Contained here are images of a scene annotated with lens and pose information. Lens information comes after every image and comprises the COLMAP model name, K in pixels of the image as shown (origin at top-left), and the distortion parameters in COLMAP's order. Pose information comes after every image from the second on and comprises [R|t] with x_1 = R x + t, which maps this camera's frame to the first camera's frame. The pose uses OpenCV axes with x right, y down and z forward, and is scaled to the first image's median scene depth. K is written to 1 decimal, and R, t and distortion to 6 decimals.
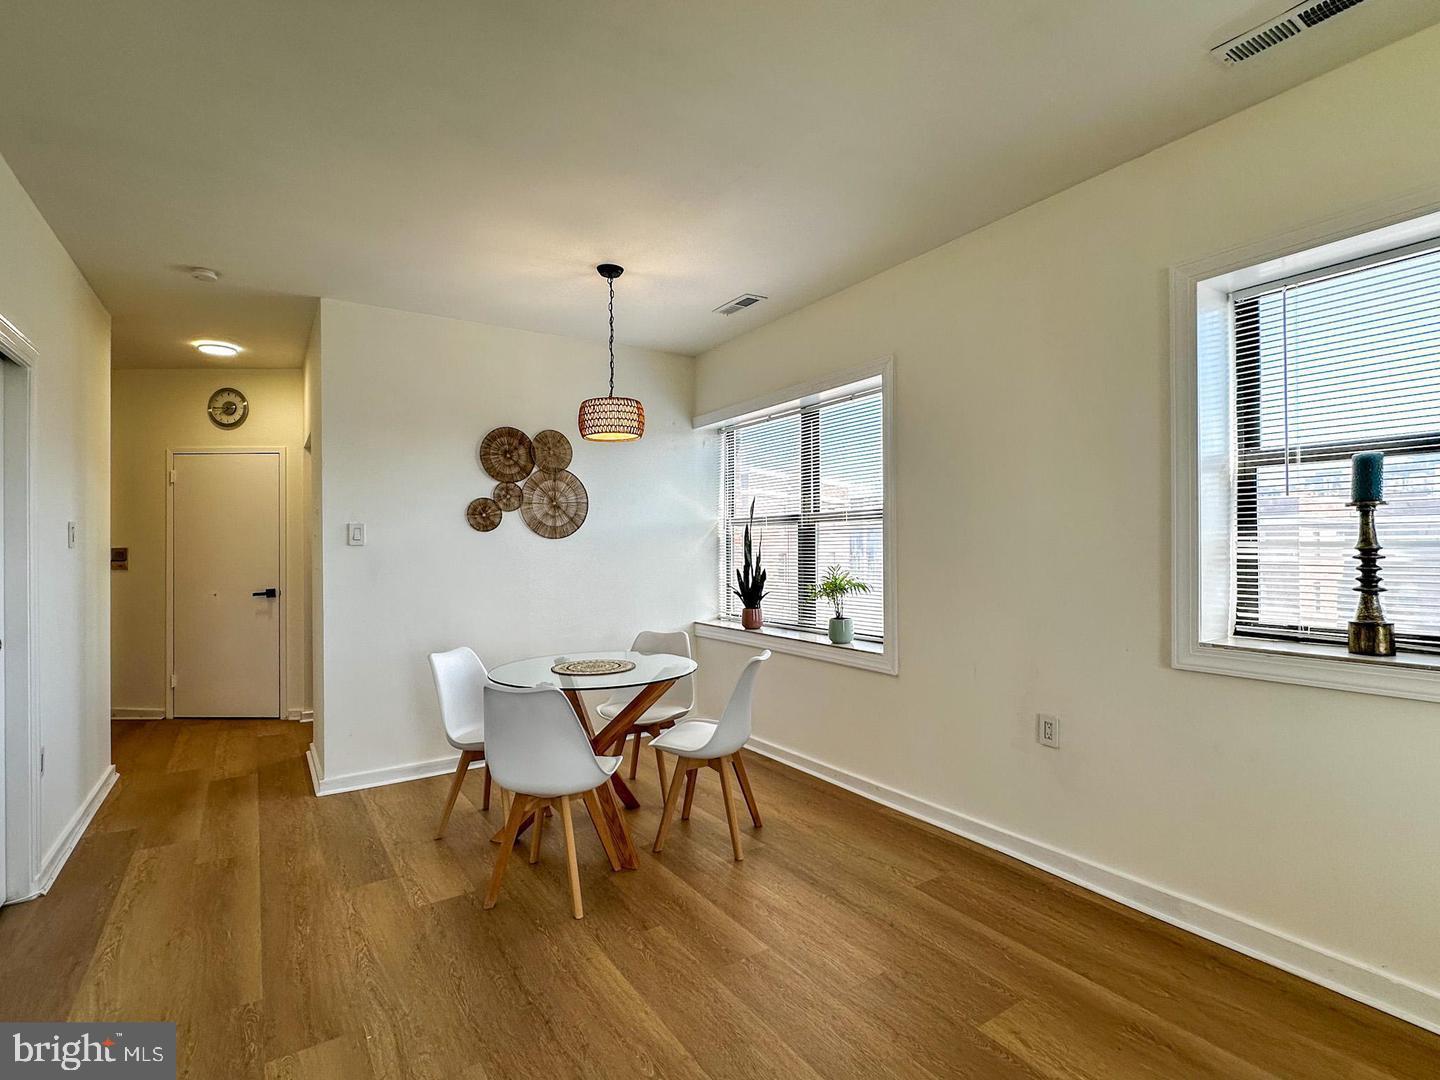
lens RADIAL K [[686.6, 0, 711.4], [0, 686.6, 546.5], [0, 0, 1]] dist [-0.004628, -0.000891]
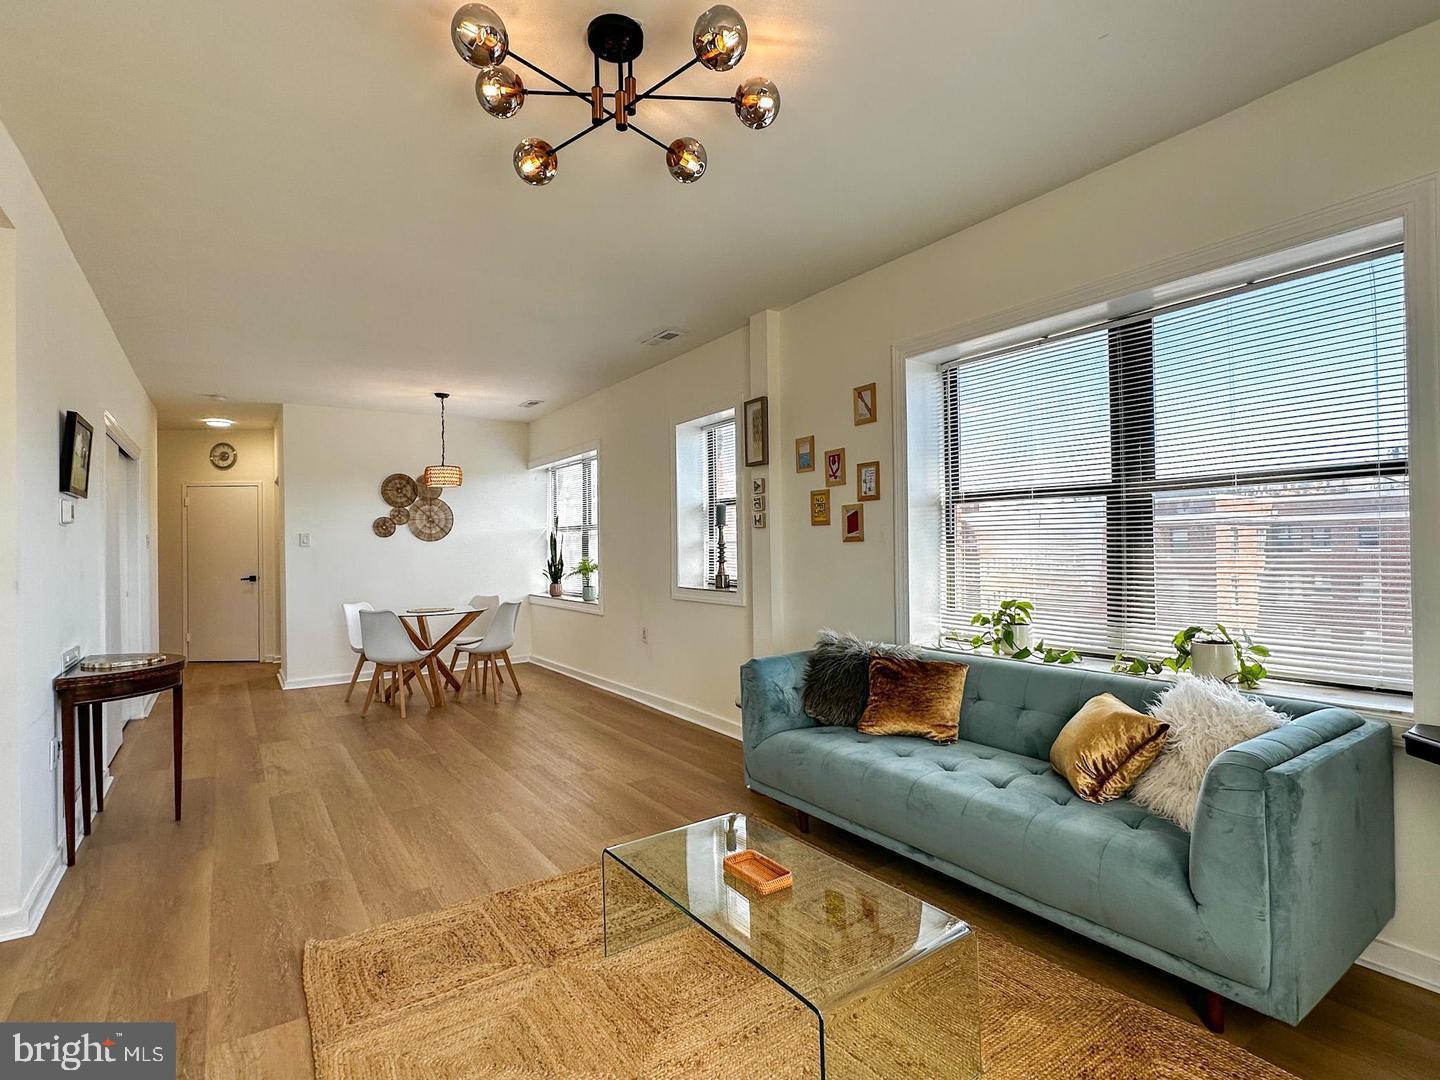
lens RADIAL K [[717.8, 0, 725.8], [0, 717.8, 544.1], [0, 0, 1]] dist [-0.013288, -0.000552]
pose [[0.999673, -0.007229, 0.024536, 0.417595], [0.007302, 0.999969, -0.002913, 0.004977], [-0.024514, 0.003091, 0.999695, -0.691354]]
